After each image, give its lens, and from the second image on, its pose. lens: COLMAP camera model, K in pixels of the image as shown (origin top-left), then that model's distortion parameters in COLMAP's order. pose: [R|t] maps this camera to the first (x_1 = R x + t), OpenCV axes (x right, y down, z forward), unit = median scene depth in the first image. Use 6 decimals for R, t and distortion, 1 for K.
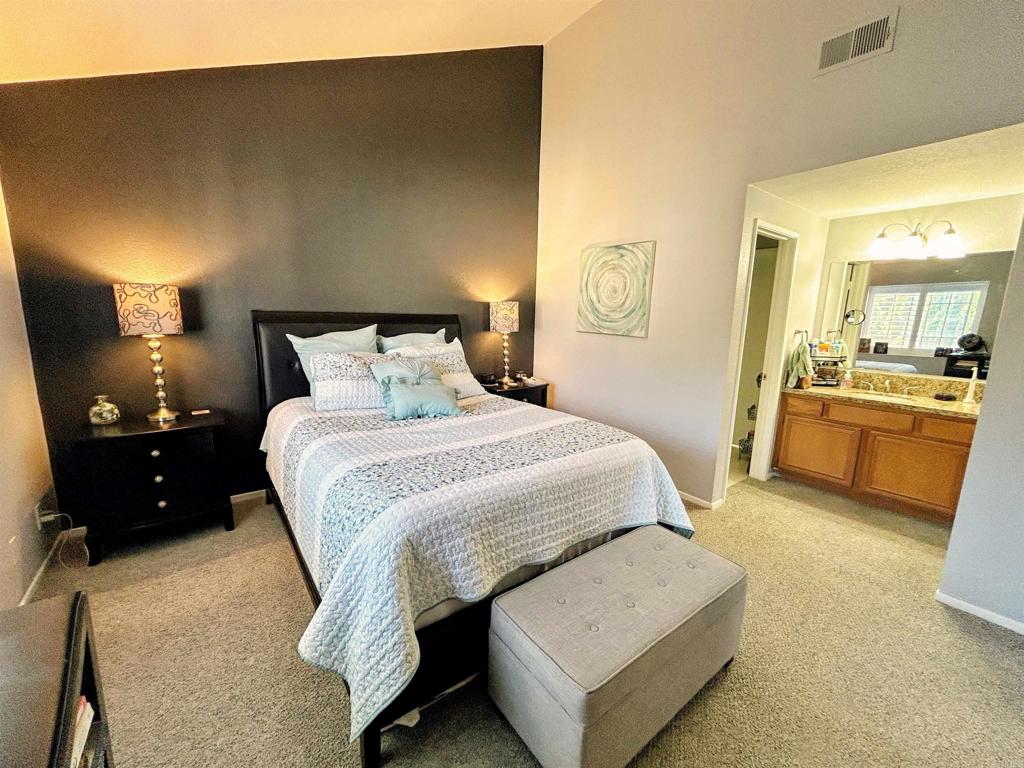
lens RADIAL K [[411.4, 0, 508.3], [0, 411.4, 385.6], [0, 0, 1]] dist [0.000040, 0.000300]
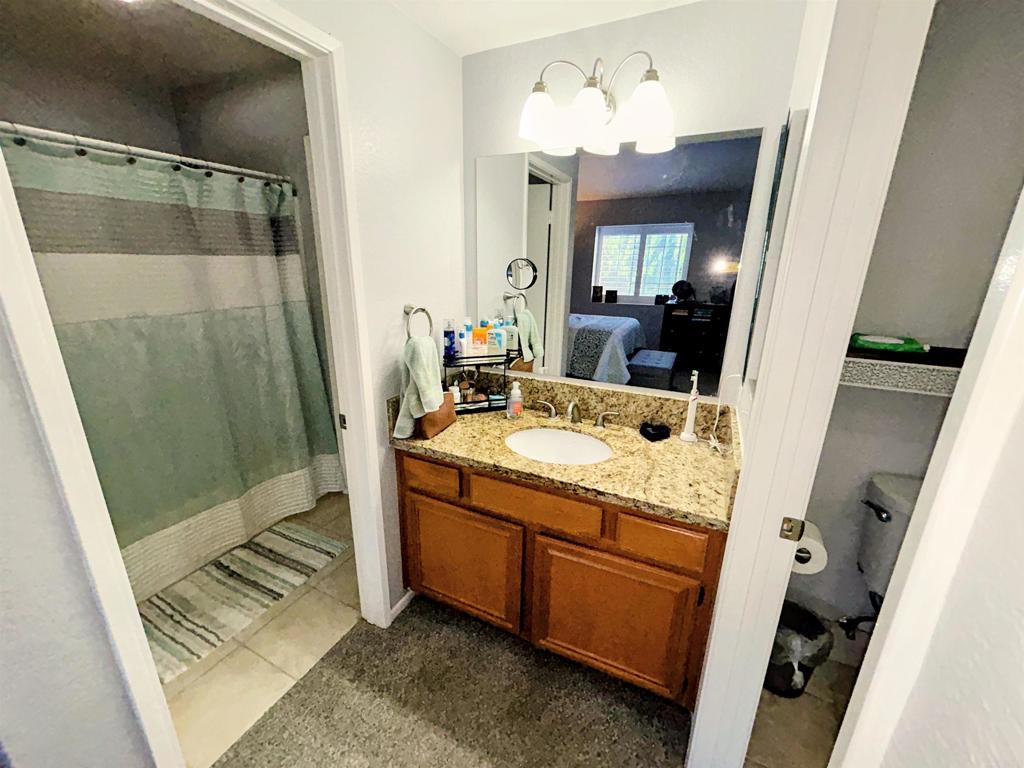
lens RADIAL K [[411.4, 0, 517.2], [0, 411.4, 382.7], [0, 0, 1]] dist [0.000040, 0.000300]
pose [[0.888398, -0.137996, 0.437843, 0.607633], [0.081246, 0.985958, 0.145896, -0.109827], [-0.451828, -0.094040, 0.887135, 0.550880]]
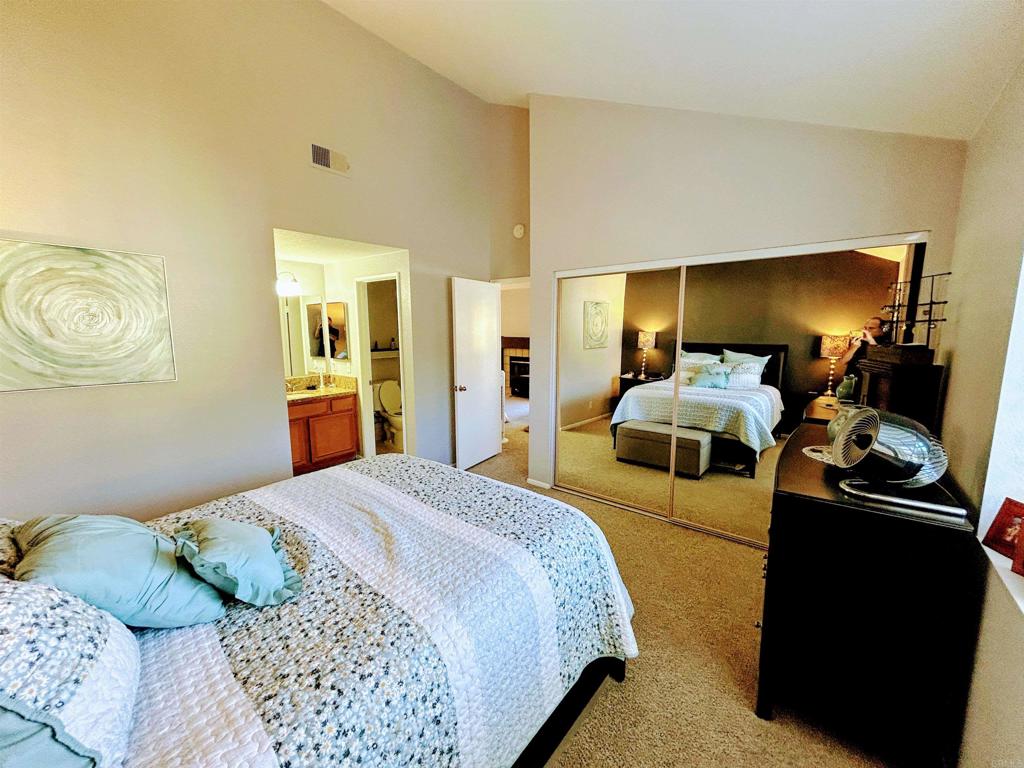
lens RADIAL K [[411.4, 0, 512.3], [0, 411.4, 383.5], [0, 0, 1]] dist [0.000040, 0.000300]
pose [[-0.250324, -0.156699, 0.955397, -0.549623], [0.165770, 0.965305, 0.201758, -0.156476], [-0.953865, 0.208881, -0.215663, 0.546620]]
